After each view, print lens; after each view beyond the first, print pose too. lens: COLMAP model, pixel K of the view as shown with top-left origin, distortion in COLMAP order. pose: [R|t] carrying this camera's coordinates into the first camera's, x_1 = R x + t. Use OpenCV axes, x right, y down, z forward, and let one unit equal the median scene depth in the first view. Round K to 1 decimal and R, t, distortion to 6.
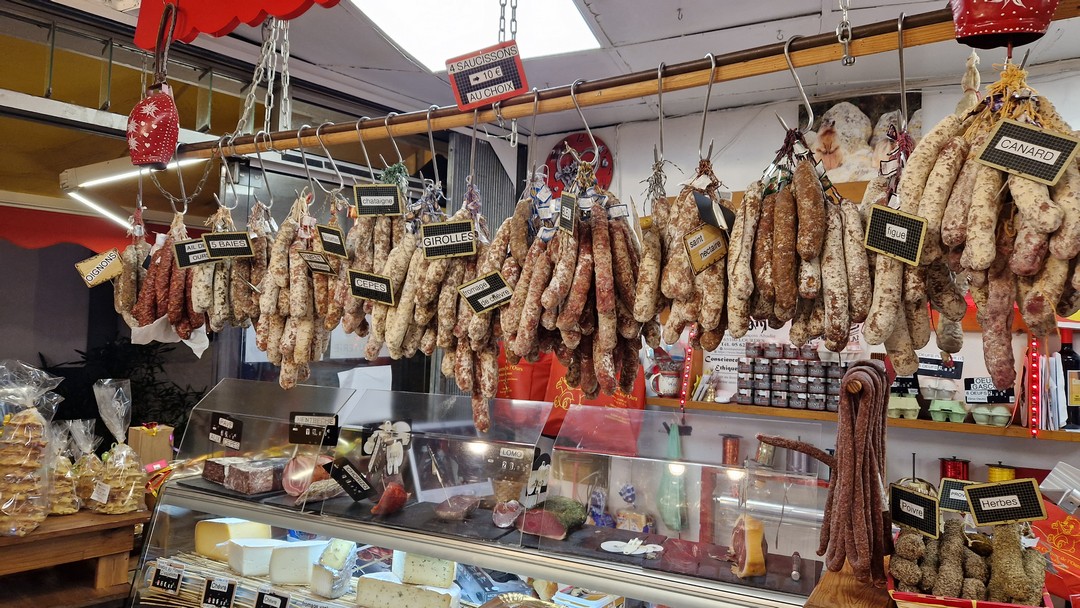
lens RADIAL K [[702.7, 0, 547.8], [0, 702.7, 313.6], [0, 0, 1]] dist [0.040271, -0.001139]
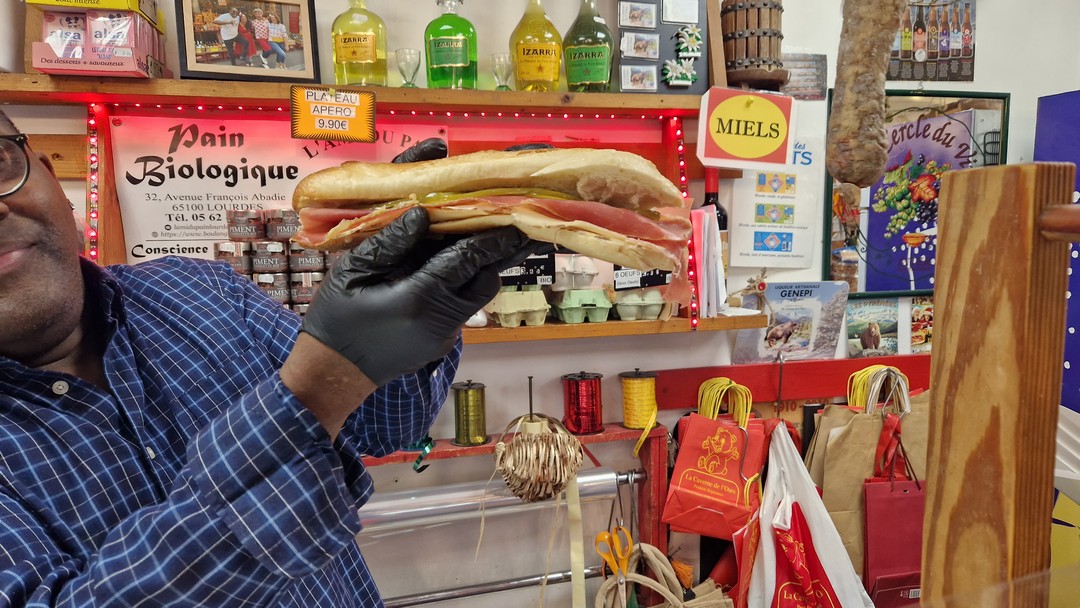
lens RADIAL K [[702.7, 0, 547.8], [0, 702.7, 313.6], [0, 0, 1]] dist [0.040271, -0.001139]
pose [[0.698469, -0.127560, 0.704180, 0.096651], [0.016301, 0.986567, 0.162545, 0.041171], [-0.715454, -0.102054, 0.691166, 0.586043]]
